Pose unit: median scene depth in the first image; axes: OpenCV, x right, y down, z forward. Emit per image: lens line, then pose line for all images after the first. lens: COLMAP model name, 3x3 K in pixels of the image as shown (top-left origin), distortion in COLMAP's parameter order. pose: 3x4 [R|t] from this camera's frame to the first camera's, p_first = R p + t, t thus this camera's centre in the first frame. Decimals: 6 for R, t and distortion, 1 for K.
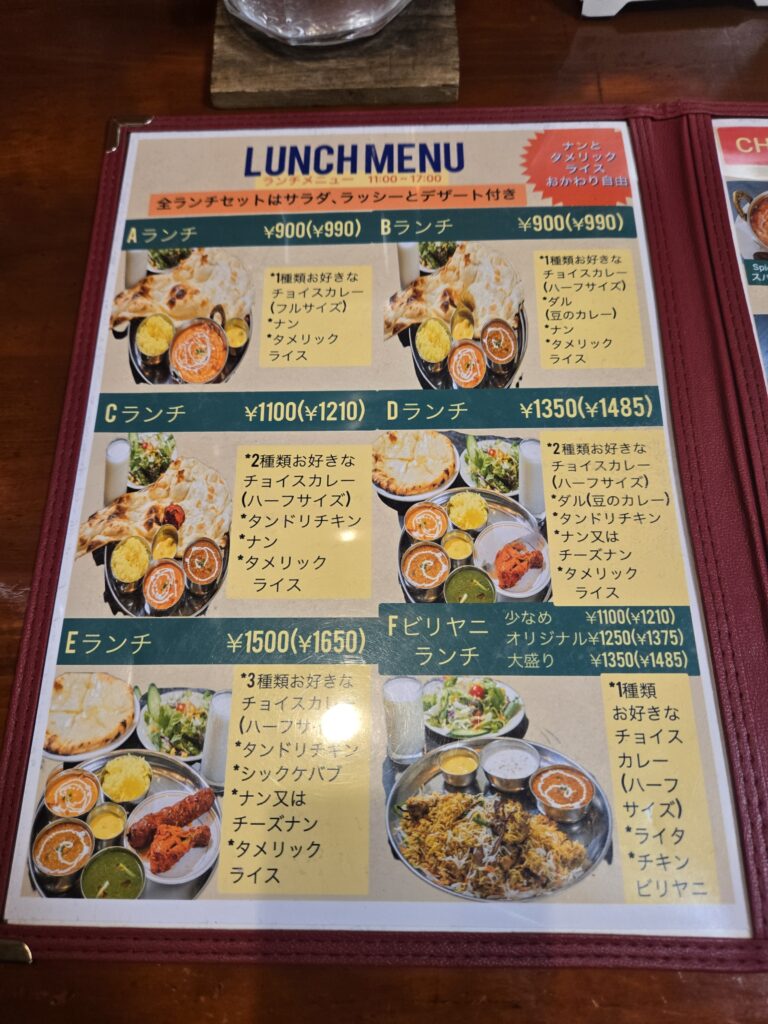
lens RADIAL K [[703.4, 0, 384.0], [0, 703.4, 512.0], [0, 0, 1]] dist [-0.024990, -0.008295]
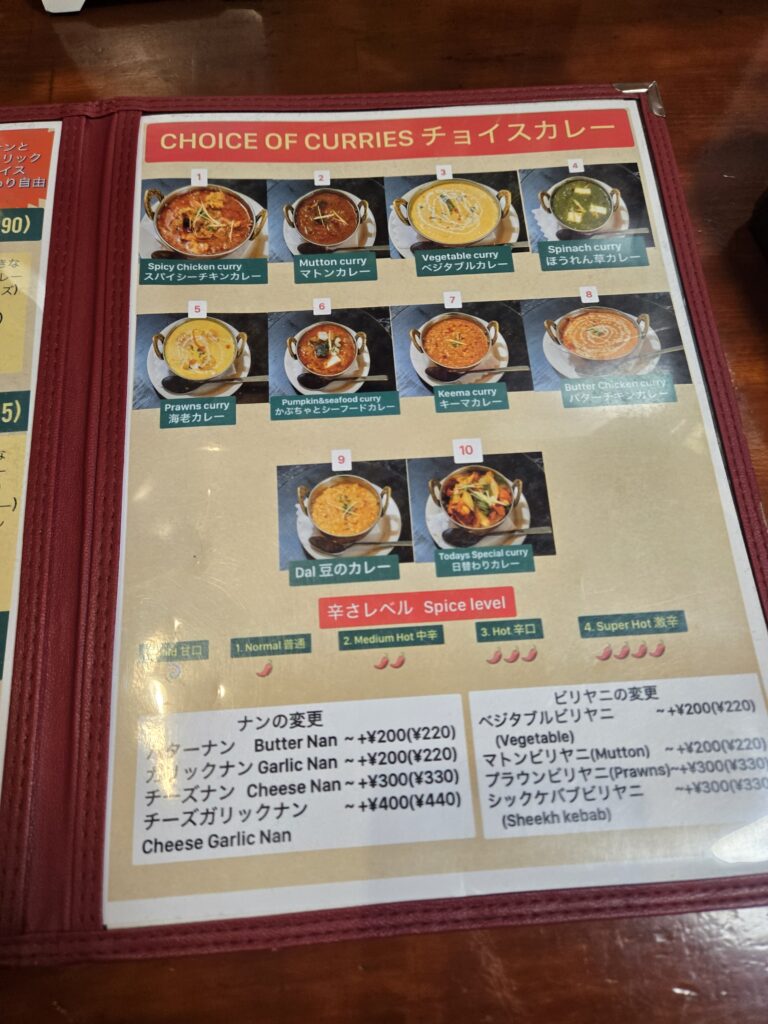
lens RADIAL K [[703.4, 0, 384.0], [0, 703.4, 512.0], [0, 0, 1]] dist [-0.024990, -0.008295]
pose [[0.996319, -0.042207, 0.074607, 0.753388], [0.040643, 0.998924, 0.022357, -0.008267], [-0.075471, -0.019243, 0.996962, -0.032314]]
